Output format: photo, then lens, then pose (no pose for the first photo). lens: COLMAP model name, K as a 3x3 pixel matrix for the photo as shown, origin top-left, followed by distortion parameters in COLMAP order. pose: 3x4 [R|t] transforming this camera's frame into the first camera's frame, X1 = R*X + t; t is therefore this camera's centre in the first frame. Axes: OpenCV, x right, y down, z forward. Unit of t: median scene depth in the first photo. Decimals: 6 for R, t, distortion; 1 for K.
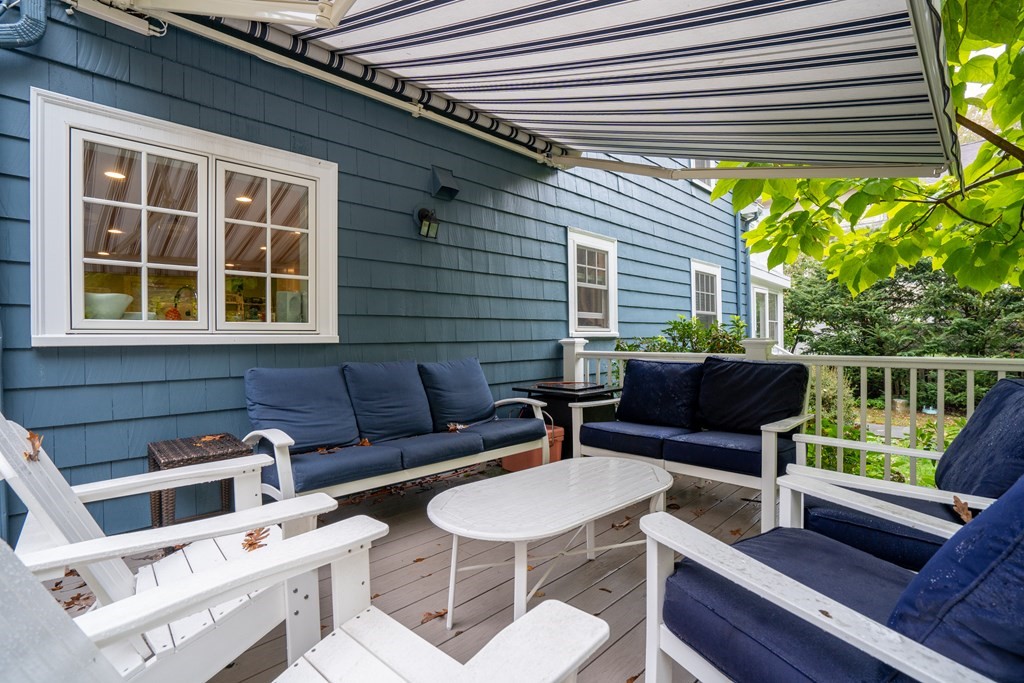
lens RADIAL K [[465.2, 0, 512.0], [0, 465.2, 341.5], [0, 0, 1]] dist [0.001180, 0.000881]
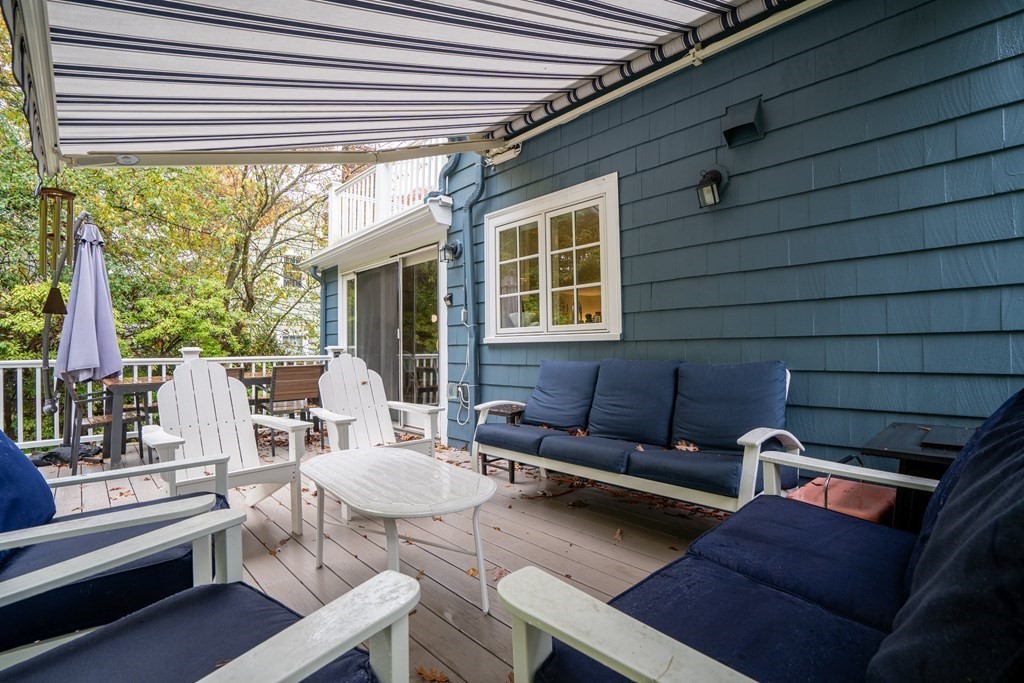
lens RADIAL K [[465.2, 0, 512.0], [0, 465.2, 341.5], [0, 0, 1]] dist [0.001180, 0.000881]
pose [[0.024600, 0.000808, -0.999697, 0.709848], [0.007817, 0.999969, 0.001001, 0.003108], [0.999667, -0.007839, 0.024593, 0.757284]]
